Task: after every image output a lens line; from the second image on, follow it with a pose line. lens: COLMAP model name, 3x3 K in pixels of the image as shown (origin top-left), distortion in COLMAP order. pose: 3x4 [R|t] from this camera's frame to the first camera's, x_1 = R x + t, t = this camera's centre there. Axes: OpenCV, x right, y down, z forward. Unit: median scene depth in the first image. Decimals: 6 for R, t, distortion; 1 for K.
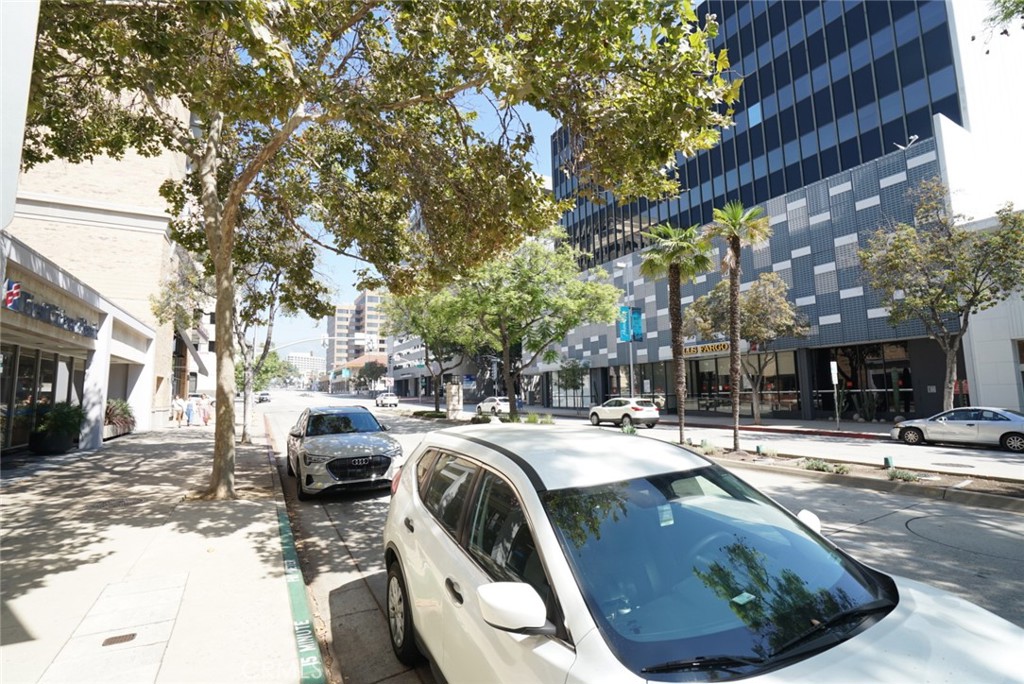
lens RADIAL K [[468.2, 0, 511.8], [0, 468.2, 344.4], [0, 0, 1]] dist [-0.067927, 0.026976]
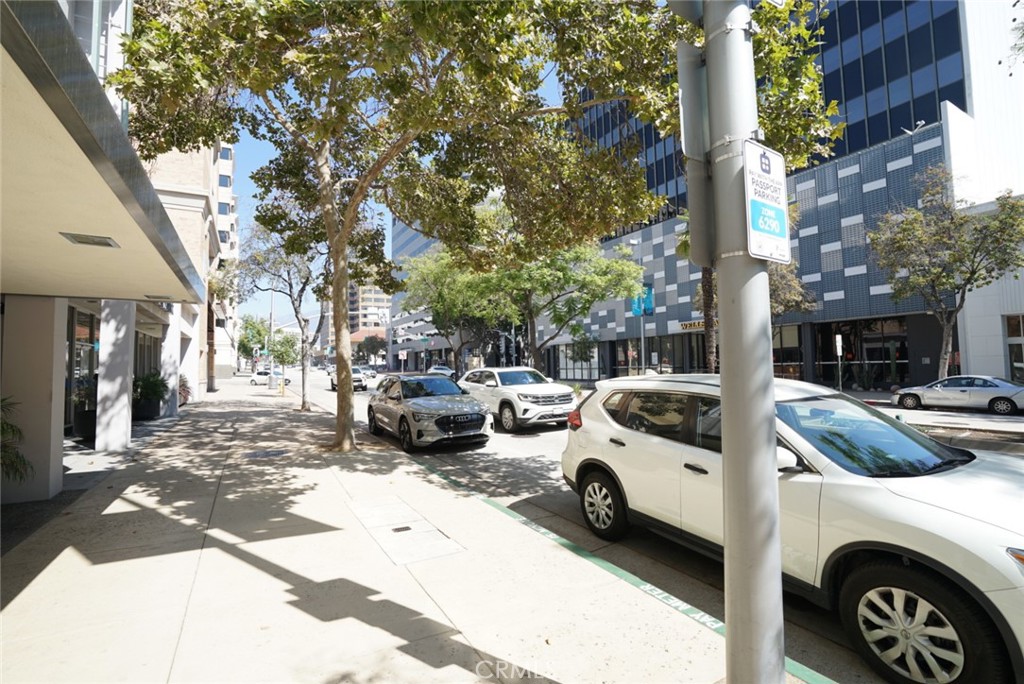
lens RADIAL K [[468.2, 0, 511.8], [0, 468.2, 344.4], [0, 0, 1]] dist [-0.067927, 0.026976]
pose [[0.999802, -0.001011, 0.019857, -0.094935], [-0.000070, 0.998521, 0.054361, 0.001717], [-0.019882, -0.054352, 0.998324, -0.067693]]
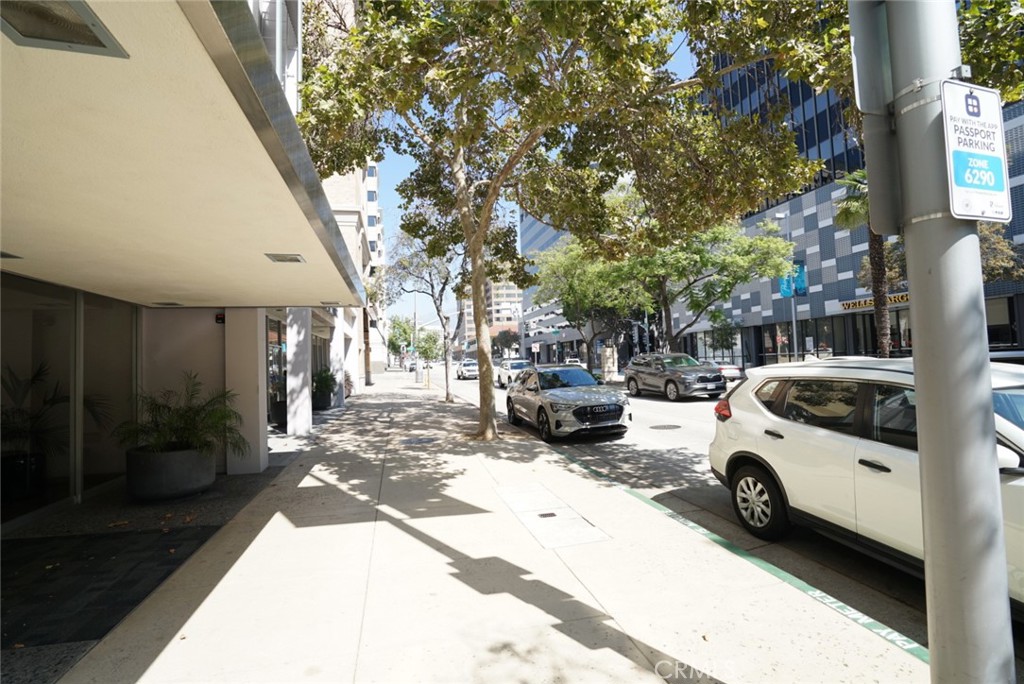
lens RADIAL K [[468.2, 0, 511.8], [0, 468.2, 344.4], [0, 0, 1]] dist [-0.067927, 0.026976]
pose [[0.966421, -0.031088, -0.255076, -0.099453], [0.049334, 0.996636, 0.065447, 0.001852], [0.252183, -0.075833, 0.964704, -0.070997]]
